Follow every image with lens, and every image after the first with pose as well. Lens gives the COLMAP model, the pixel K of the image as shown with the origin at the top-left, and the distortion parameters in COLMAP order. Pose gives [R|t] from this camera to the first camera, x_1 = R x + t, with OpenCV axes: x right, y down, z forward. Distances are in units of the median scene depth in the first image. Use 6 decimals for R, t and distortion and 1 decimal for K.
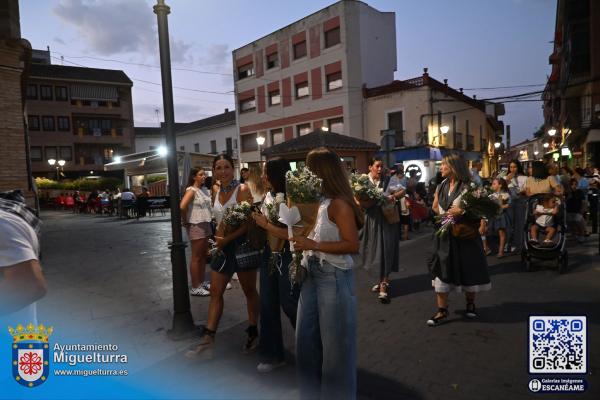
lens RADIAL K [[406.4, 0, 300.0], [0, 406.4, 200.0], [0, 0, 1]] dist [-0.001629, 0.001182]
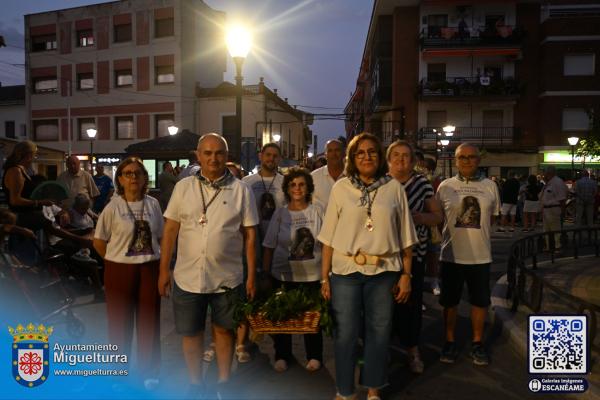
lens RADIAL K [[492.3, 0, 300.0], [0, 492.3, 200.0], [0, 0, 1]] dist [-0.006579, -0.005262]
pose [[0.891088, 0.030779, 0.452785, -0.134324], [-0.021967, 0.999453, -0.024707, 0.013991], [-0.453298, 0.012070, 0.891277, -0.131815]]
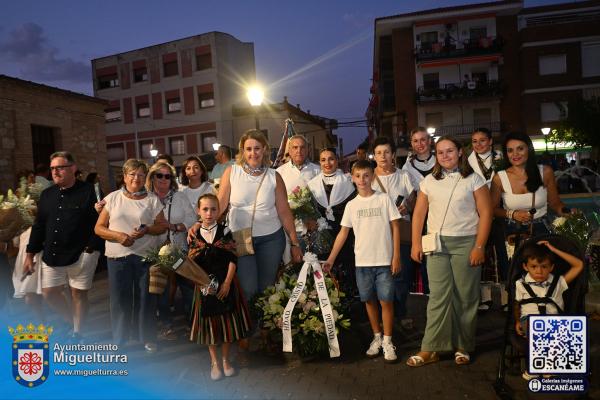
lens RADIAL K [[466.6, 0, 300.0], [0, 466.6, 200.0], [0, 0, 1]] dist [-0.008670, 0.000951]
pose [[0.923914, -0.026938, 0.381650, -0.171163], [0.039342, 0.998920, -0.024734, 0.026554], [-0.380572, 0.037867, 0.923976, -0.276842]]
